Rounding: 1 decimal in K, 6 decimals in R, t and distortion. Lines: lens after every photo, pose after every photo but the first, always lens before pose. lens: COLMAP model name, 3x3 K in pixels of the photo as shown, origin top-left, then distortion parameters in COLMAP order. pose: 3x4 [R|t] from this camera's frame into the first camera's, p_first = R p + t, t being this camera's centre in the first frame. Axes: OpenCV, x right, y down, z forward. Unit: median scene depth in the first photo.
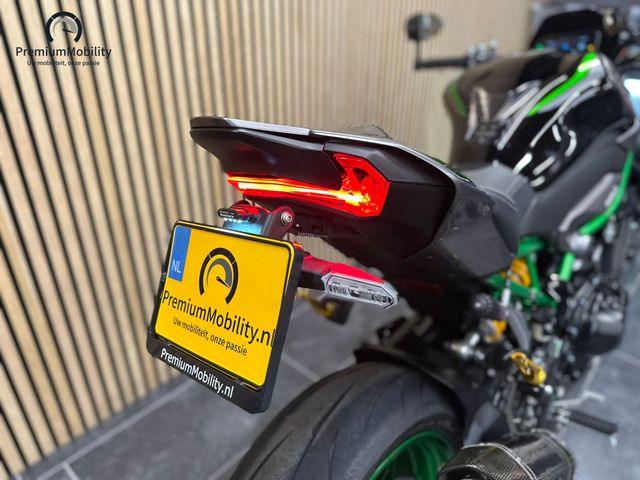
lens RADIAL K [[454.1, 0, 320.0], [0, 454.1, 240.0], [0, 0, 1]] dist [-0.000112, -0.007297]
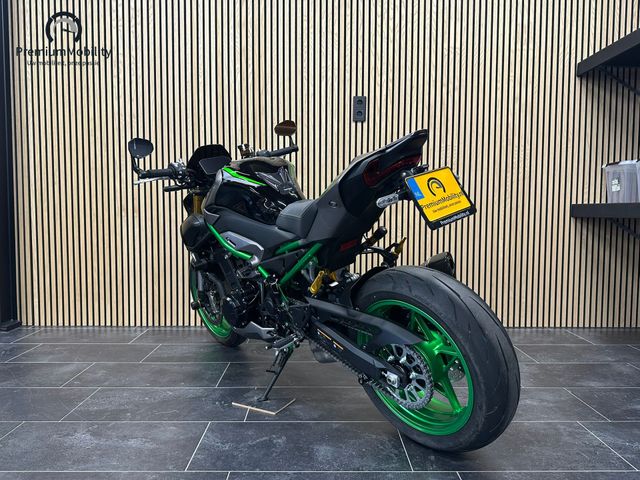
lens RADIAL K [[453.0, 0, 321.0], [0, 453.0, 239.5], [0, 0, 1]] dist [0.009952, -0.019913]
pose [[0.128831, -0.065275, 0.989516, -2.970766], [0.463470, 0.886111, -0.001888, 0.046043], [-0.876697, 0.458854, 0.144411, 1.359500]]
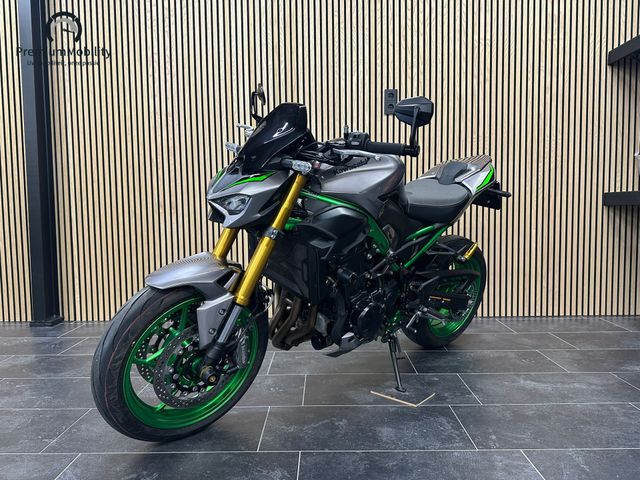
lens RADIAL K [[454.1, 0, 320.0], [0, 454.1, 240.0], [0, 0, 1]] dist [-0.000112, -0.007297]
pose [[0.146737, -0.073698, 0.986426, -3.073553], [0.478021, 0.878331, -0.005487, -0.031752], [-0.866005, 0.472338, 0.164113, 1.590170]]
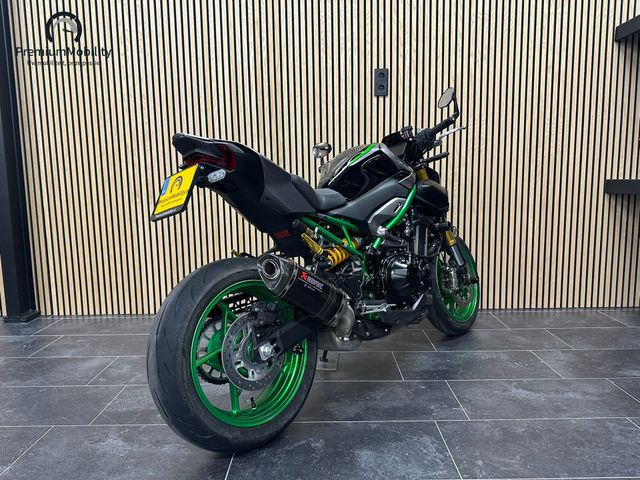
lens RADIAL K [[454.1, 0, 320.0], [0, 454.1, 240.0], [0, 0, 1]] dist [-0.000112, -0.007297]
pose [[0.143112, -0.134789, 0.980485, -2.829920], [0.481531, 0.875002, 0.050003, -0.127512], [-0.864666, 0.464978, 0.190128, 1.446607]]
